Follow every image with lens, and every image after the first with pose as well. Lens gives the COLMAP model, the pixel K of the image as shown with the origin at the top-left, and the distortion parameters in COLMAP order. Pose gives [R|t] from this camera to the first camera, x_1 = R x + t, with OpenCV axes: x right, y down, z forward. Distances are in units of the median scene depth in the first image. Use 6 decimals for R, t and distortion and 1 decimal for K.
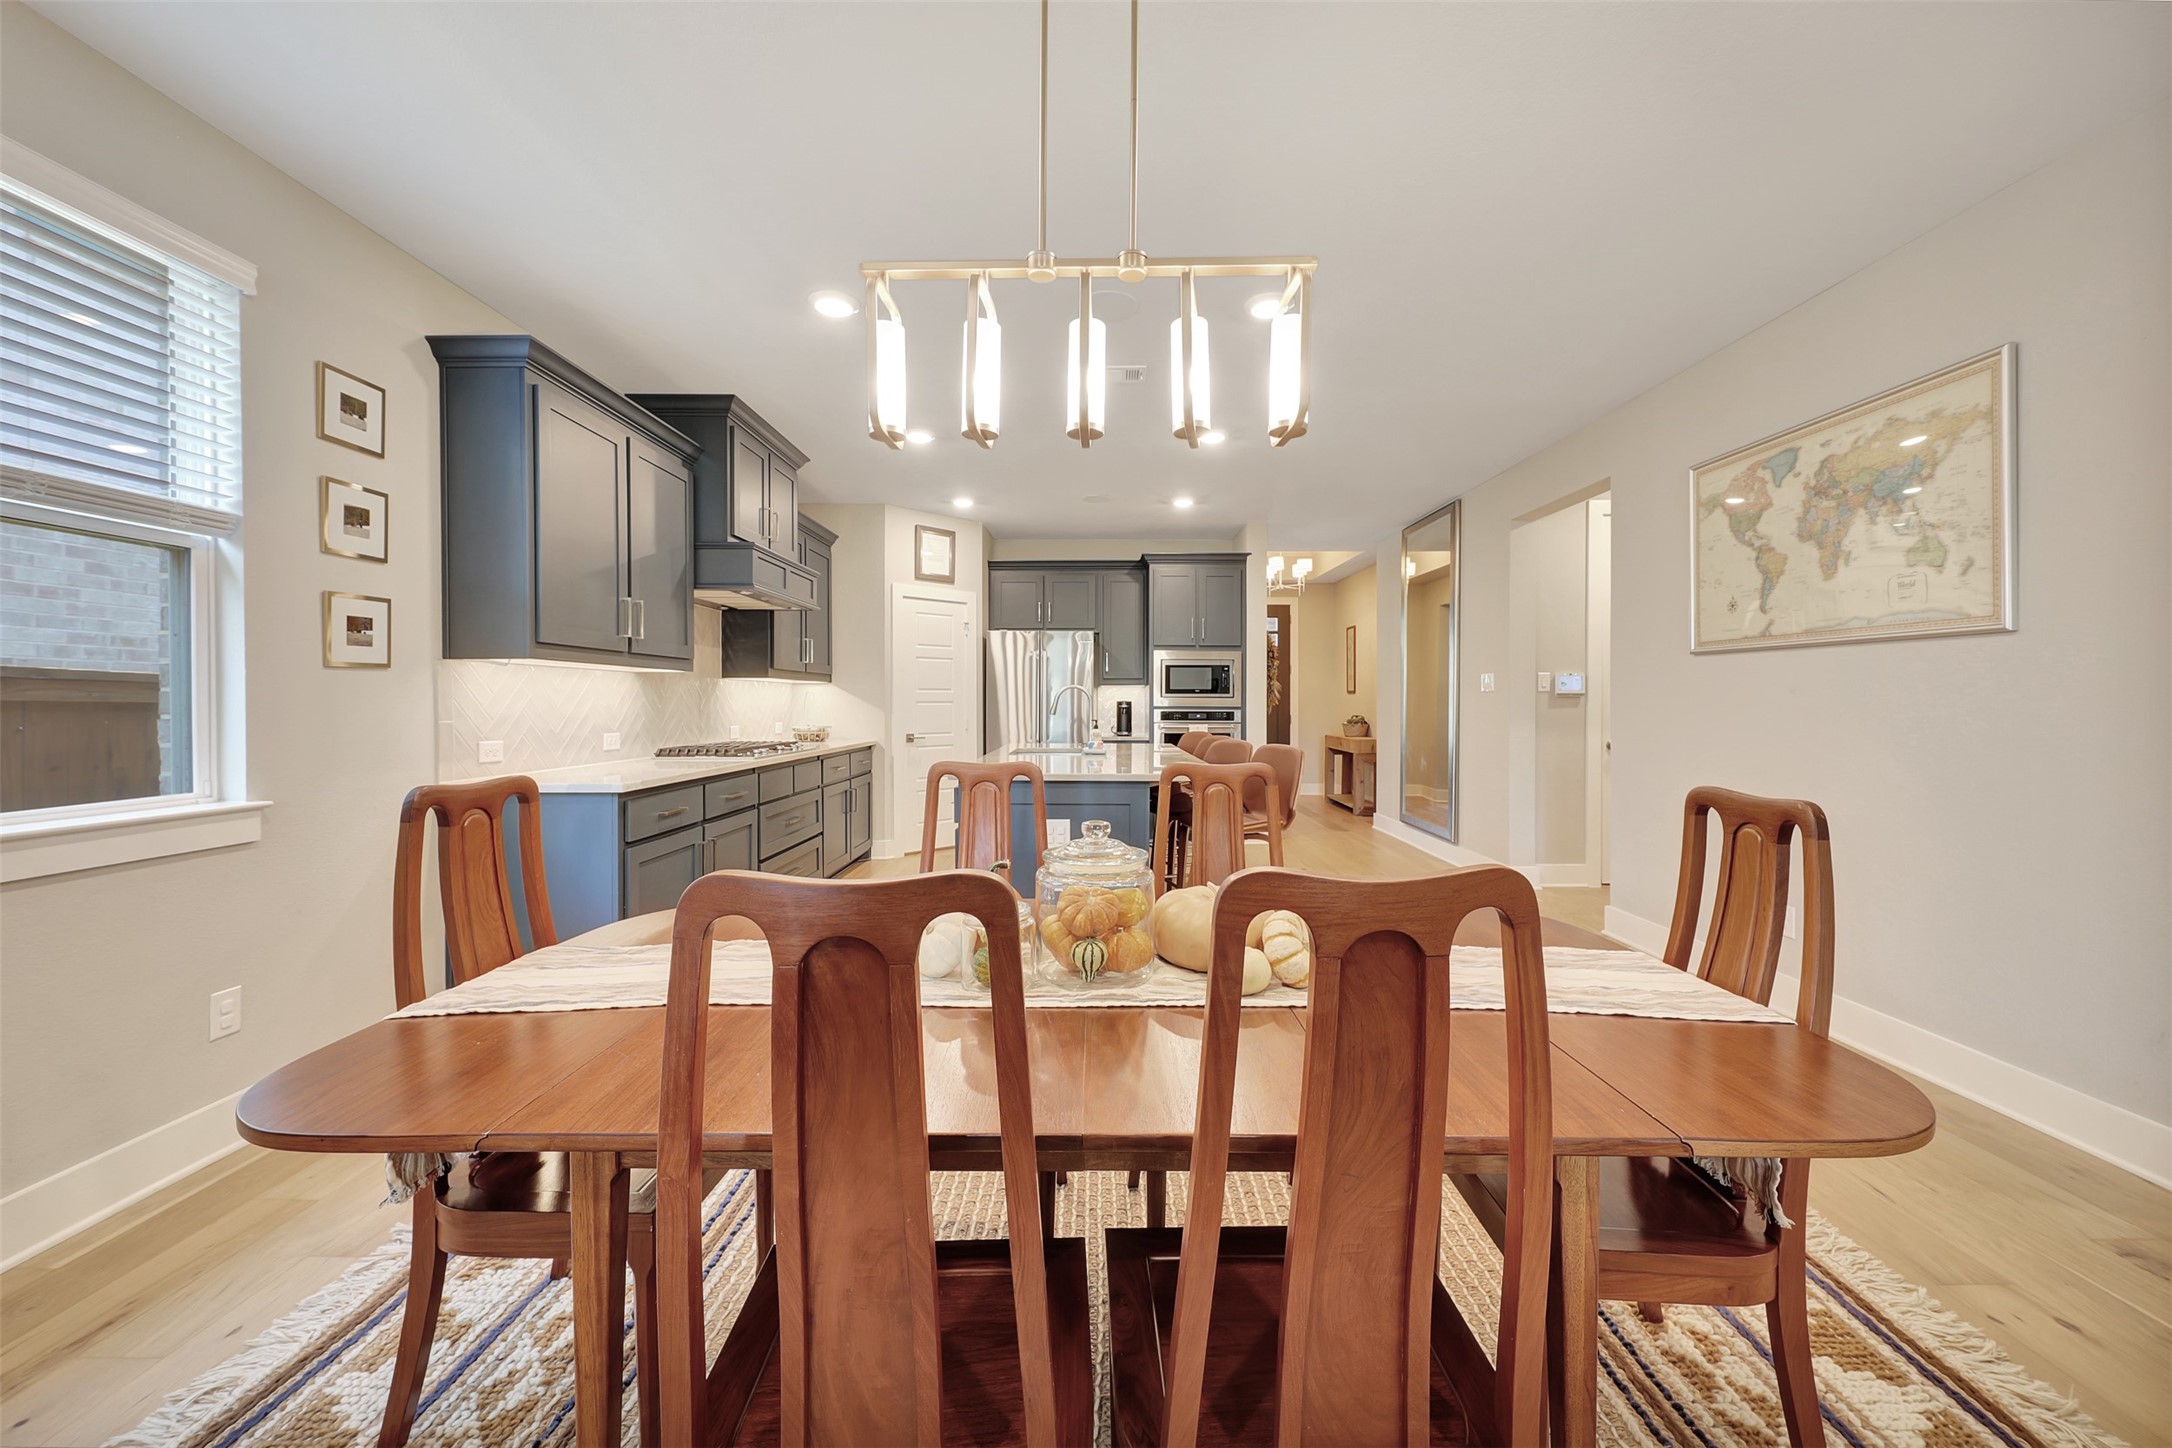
lens RADIAL K [[864.1, 0, 1096.5], [0, 864.1, 717.5], [0, 0, 1]] dist [0.001619, 0.000056]
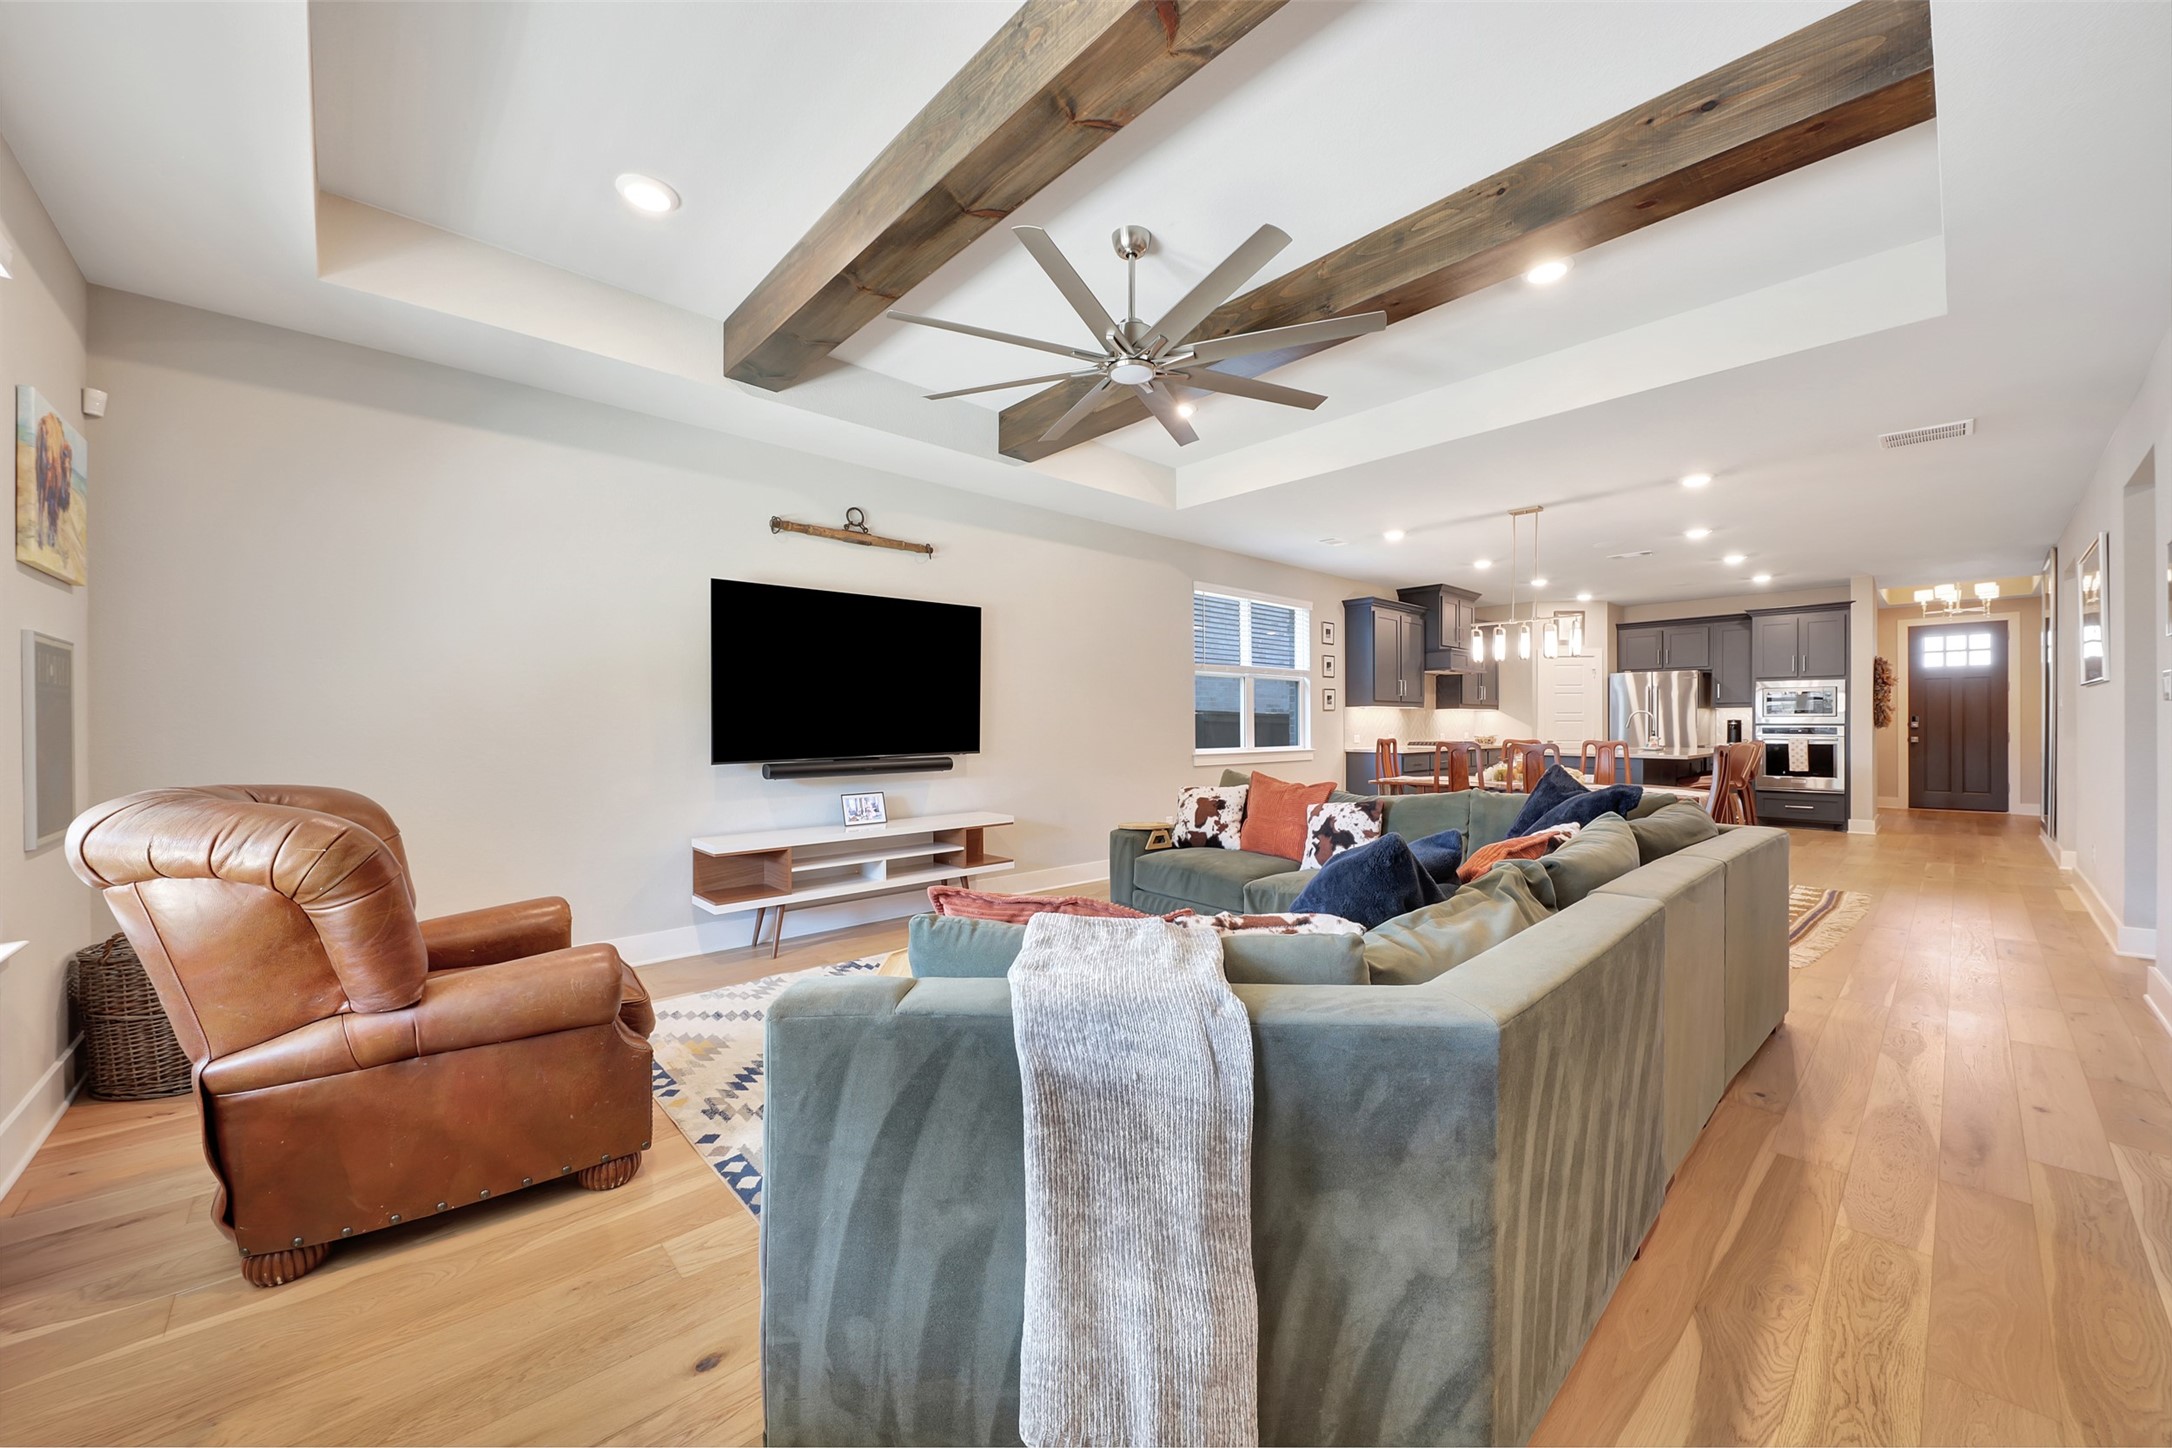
lens RADIAL K [[818.2, 0, 1090.8], [0, 818.2, 729.9], [0, 0, 1]] dist [-0.000216, 0.000018]
pose [[0.698094, 0.002922, -0.716000, 0.360234], [-0.008887, 0.999950, -0.004584, 0.017987], [0.715951, 0.009563, 0.698085, -0.880202]]
